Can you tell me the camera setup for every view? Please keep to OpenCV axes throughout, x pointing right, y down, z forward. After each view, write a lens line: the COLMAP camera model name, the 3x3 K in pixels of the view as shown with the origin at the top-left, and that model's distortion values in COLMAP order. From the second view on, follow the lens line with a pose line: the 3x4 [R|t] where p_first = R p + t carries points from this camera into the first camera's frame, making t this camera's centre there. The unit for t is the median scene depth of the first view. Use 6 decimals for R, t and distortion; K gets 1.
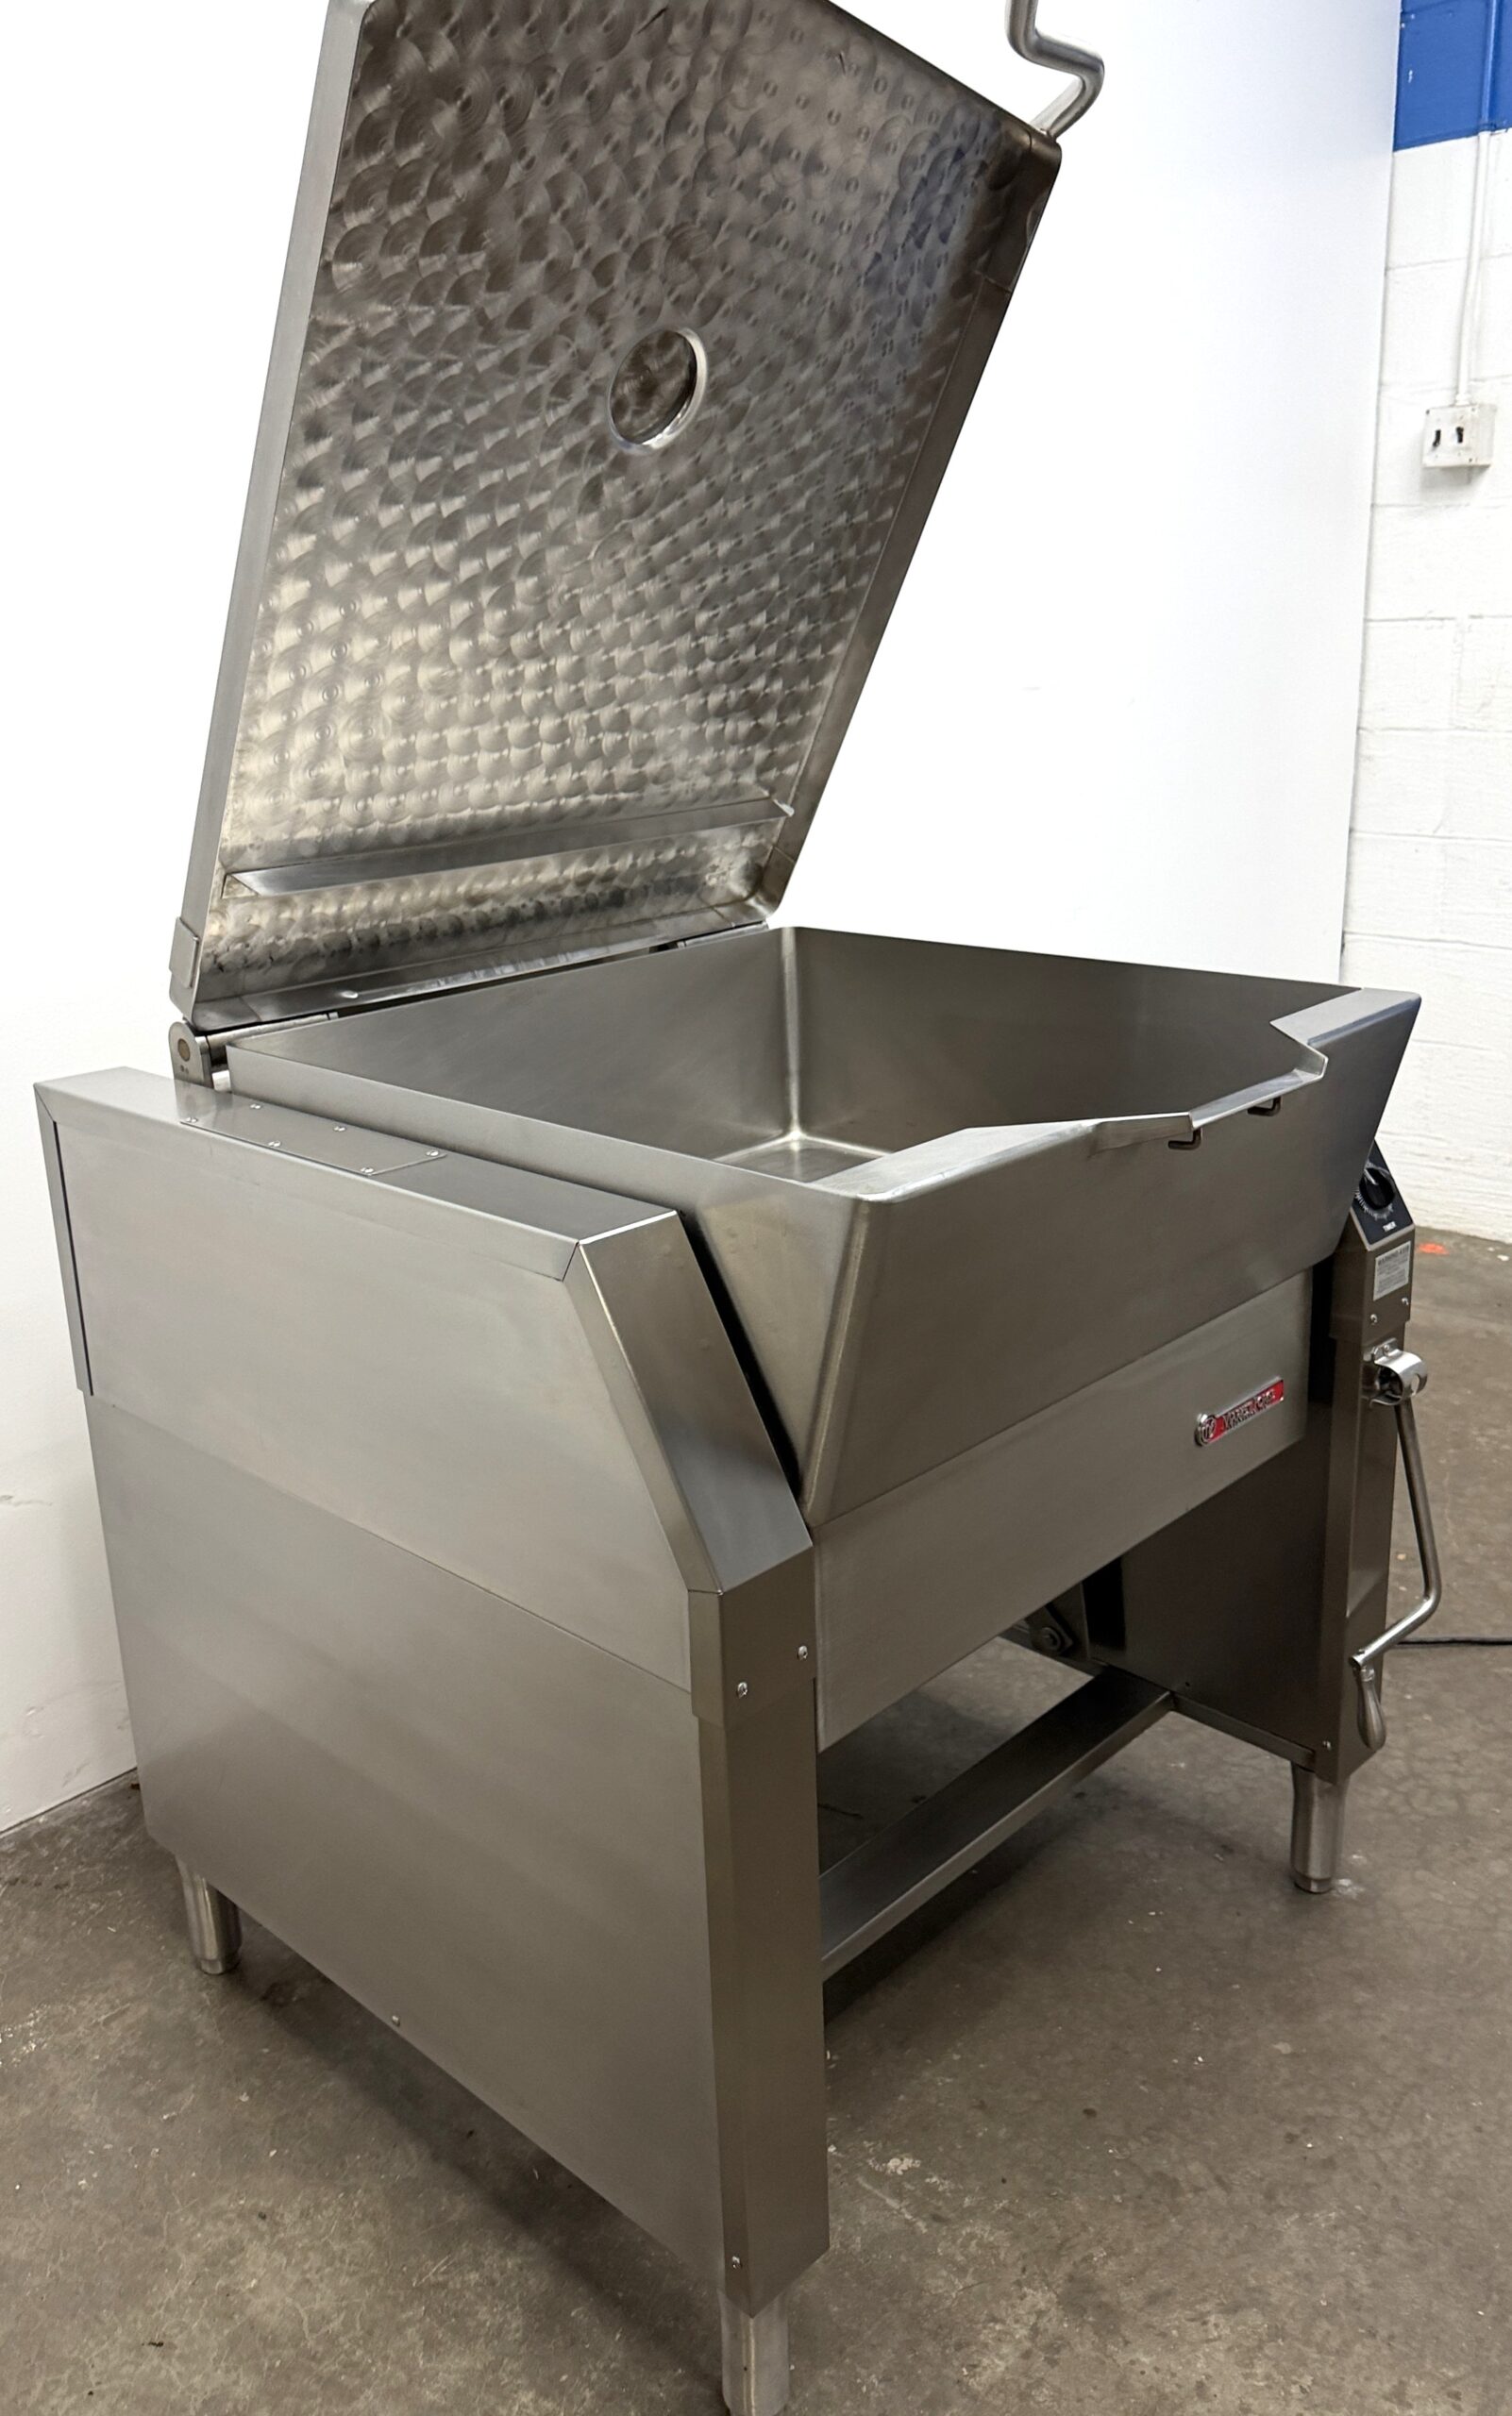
lens RADIAL K [[1934.8, 0, 723.9], [0, 1934.8, 1216.3], [0, 0, 1]] dist [-0.005386, 0.012593]
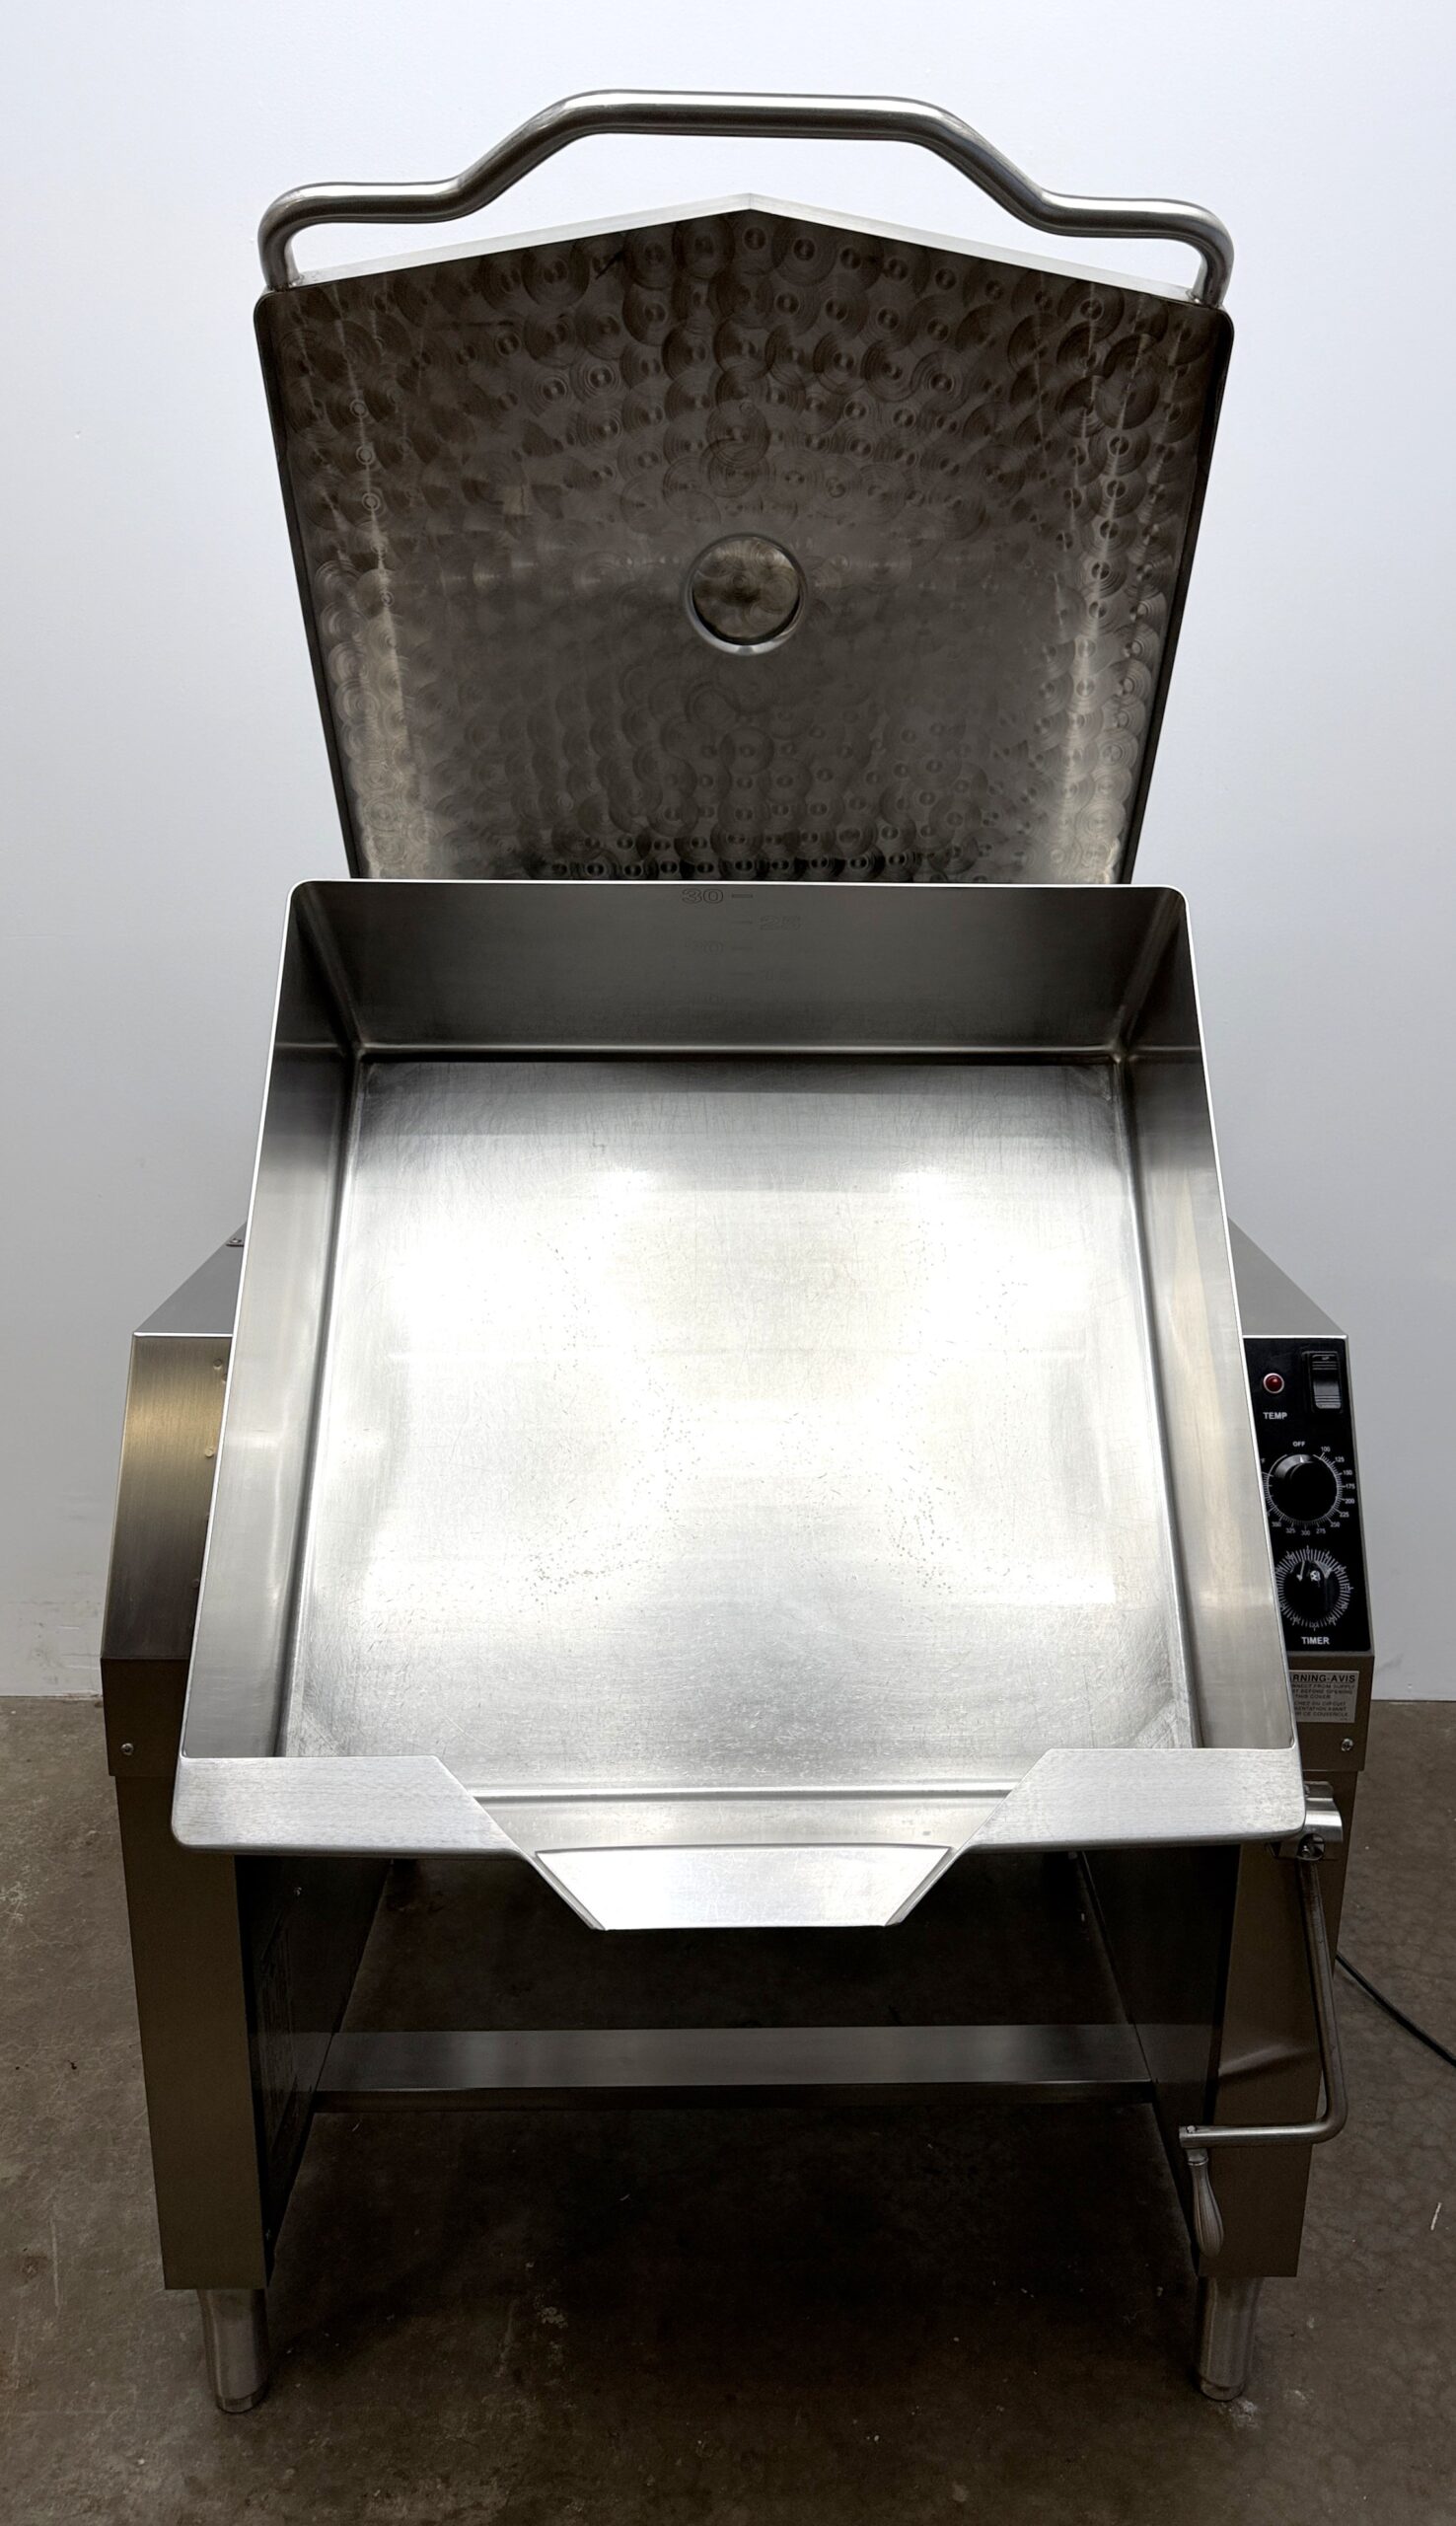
lens RADIAL K [[1816.5, 0, 750.2], [0, 1816.5, 1262.7], [0, 0, 1]] dist [-0.001842, 0.004720]
pose [[0.713291, 0.244310, -0.656909, 0.673947], [-0.249307, 0.964421, 0.087970, -0.161570], [0.655028, 0.101024, 0.748821, 0.296780]]
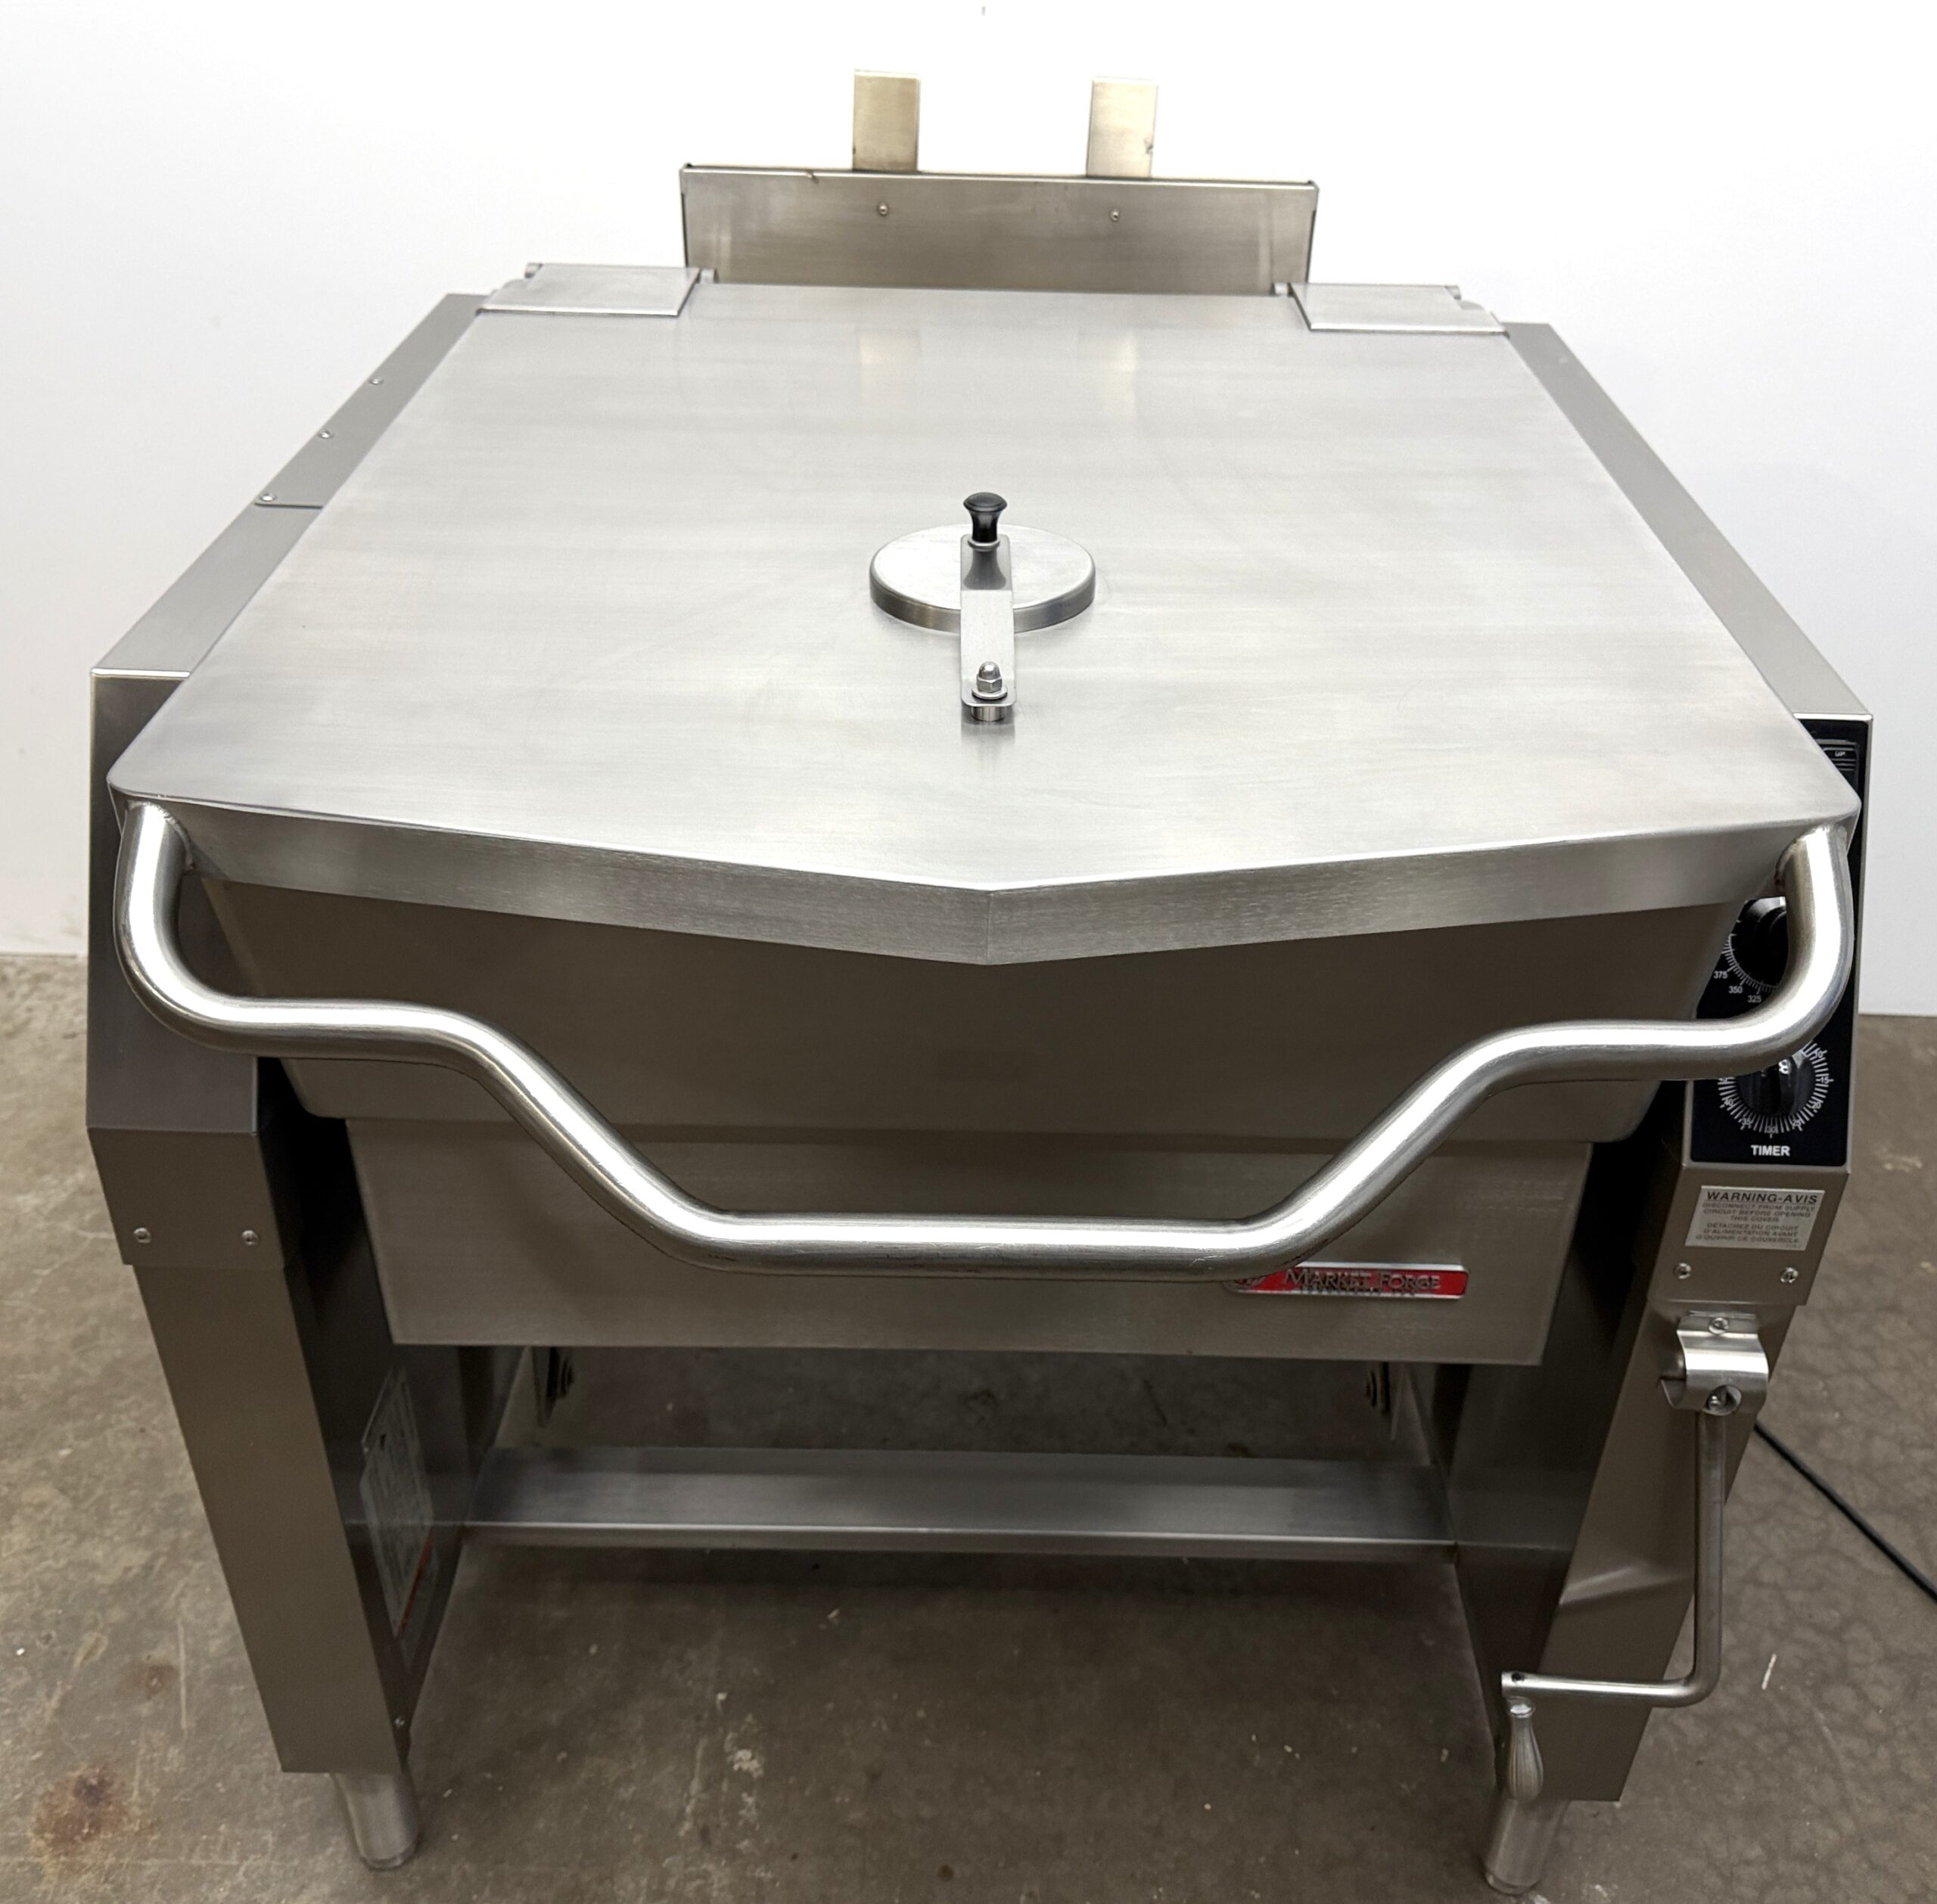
lens RADIAL K [[1915.8, 0, 971.5], [0, 1915.8, 936.8], [0, 0, 1]] dist [0.004672, 0.000000]
pose [[0.691369, 0.444573, -0.569529, 0.508491], [-0.266800, 0.889654, 0.370585, -0.210297], [0.671436, -0.104261, 0.733691, 0.466488]]
